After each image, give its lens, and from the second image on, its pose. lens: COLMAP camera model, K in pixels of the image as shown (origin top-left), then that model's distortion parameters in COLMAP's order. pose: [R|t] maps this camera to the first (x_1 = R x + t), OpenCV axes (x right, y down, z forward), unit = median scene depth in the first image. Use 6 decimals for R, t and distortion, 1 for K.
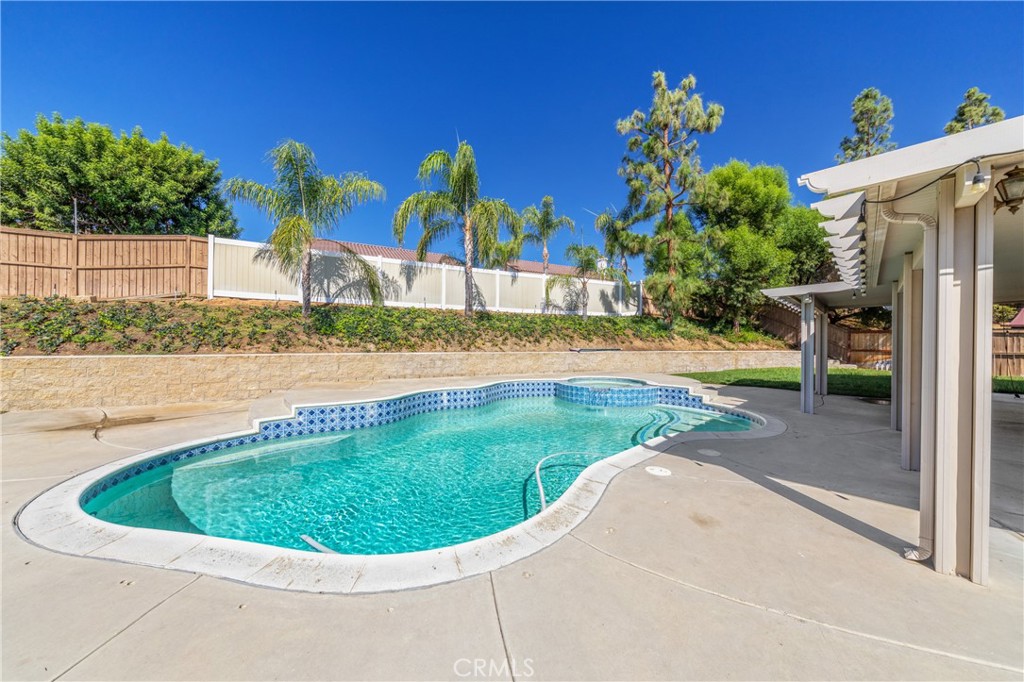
lens RADIAL K [[345.1, 0, 507.7], [0, 345.1, 343.9], [0, 0, 1]] dist [0.000535, -0.001473]
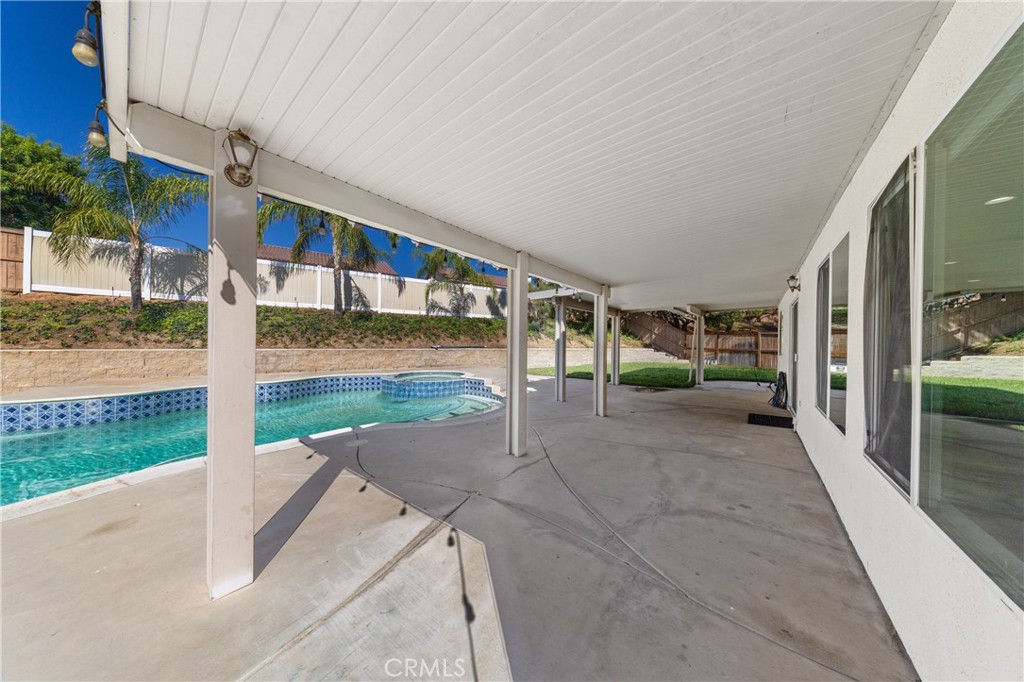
lens RADIAL K [[296.1, 0, 513.0], [0, 296.1, 343.1], [0, 0, 1]] dist [-0.016997, -0.000006]
pose [[0.989883, 0.002211, 0.141866, 0.366516], [-0.001654, 0.999990, -0.004045, 0.009423], [-0.141873, 0.003769, 0.989878, 0.031866]]
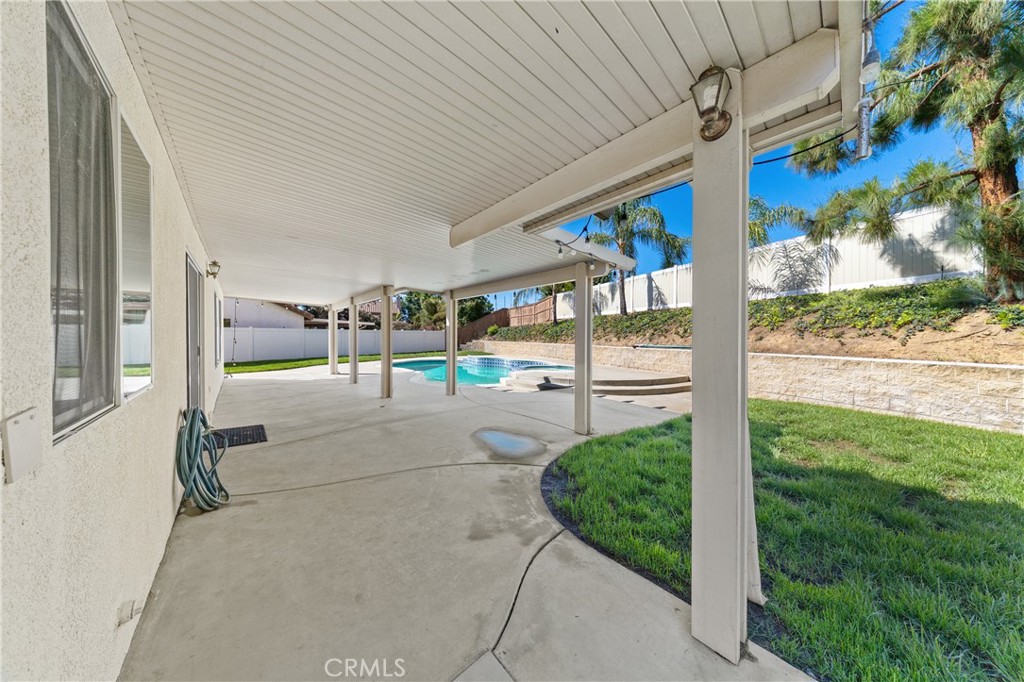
lens RADIAL K [[296.1, 0, 513.0], [0, 296.1, 343.1], [0, 0, 1]] dist [-0.016997, -0.000006]
pose [[-0.045245, 0.012755, -0.998894, 1.218975], [-0.013876, 0.999814, 0.013396, 0.004704], [0.998880, 0.014467, -0.045060, 0.820262]]
